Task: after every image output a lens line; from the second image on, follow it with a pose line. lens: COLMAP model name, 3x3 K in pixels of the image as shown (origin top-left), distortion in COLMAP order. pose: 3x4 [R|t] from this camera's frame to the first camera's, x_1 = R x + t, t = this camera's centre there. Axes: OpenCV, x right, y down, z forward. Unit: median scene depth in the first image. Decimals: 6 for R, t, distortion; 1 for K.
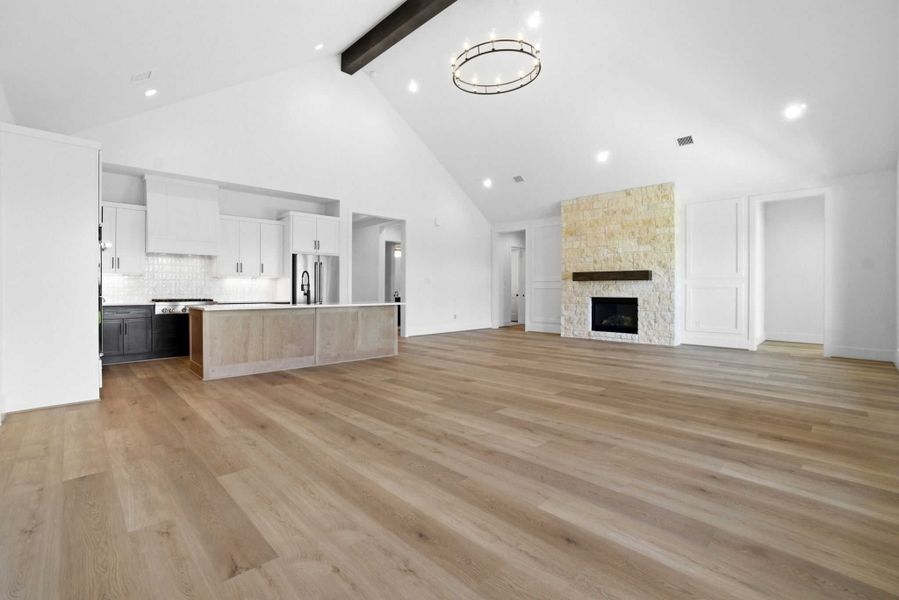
lens RADIAL K [[409.1, 0, 436.8], [0, 409.1, 294.4], [0, 0, 1]] dist [-0.054284, 0.022873]
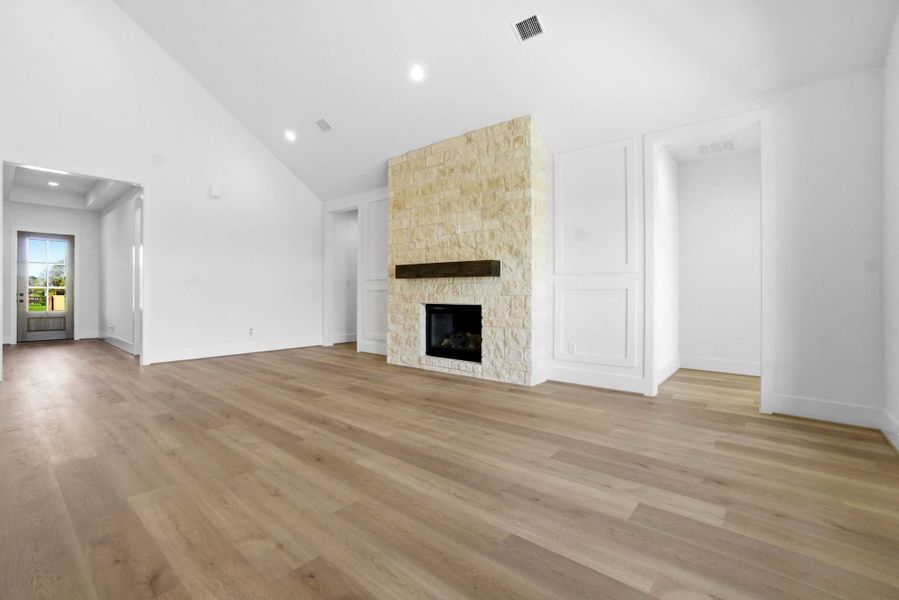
lens RADIAL K [[409.1, 0, 429.2], [0, 409.1, 289.3], [0, 0, 1]] dist [-0.054284, 0.022873]
pose [[0.994771, 0.008977, 0.101734, 0.353979], [-0.006520, 0.999679, -0.024464, -0.000004], [-0.101921, 0.023673, 0.994511, 0.385544]]
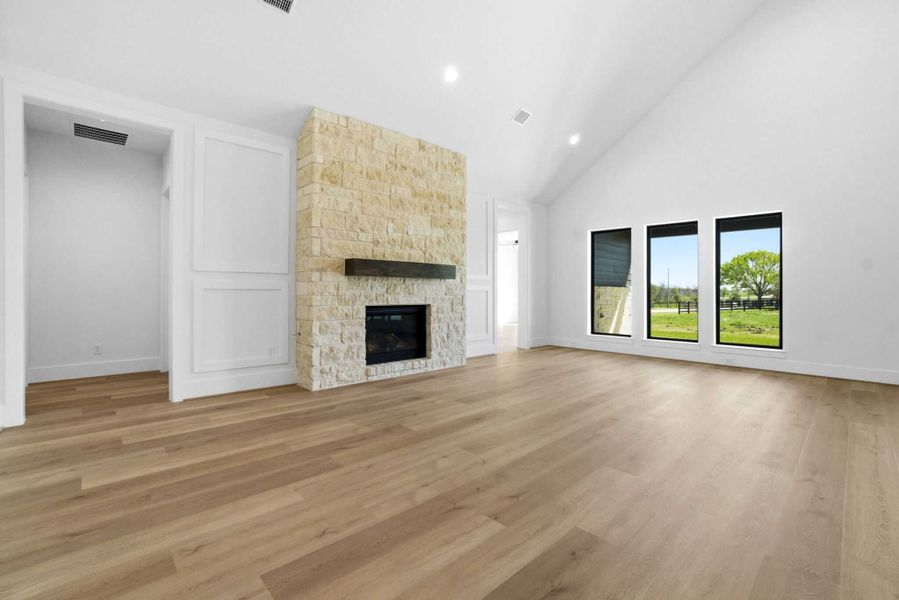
lens RADIAL K [[409.1, 0, 432.5], [0, 409.1, 293.4], [0, 0, 1]] dist [-0.054284, 0.022873]
pose [[0.004443, 0.005141, 0.999977, -0.192230], [0.014133, 0.999887, -0.005203, -0.006275], [-0.999890, 0.014155, 0.004370, 0.993855]]
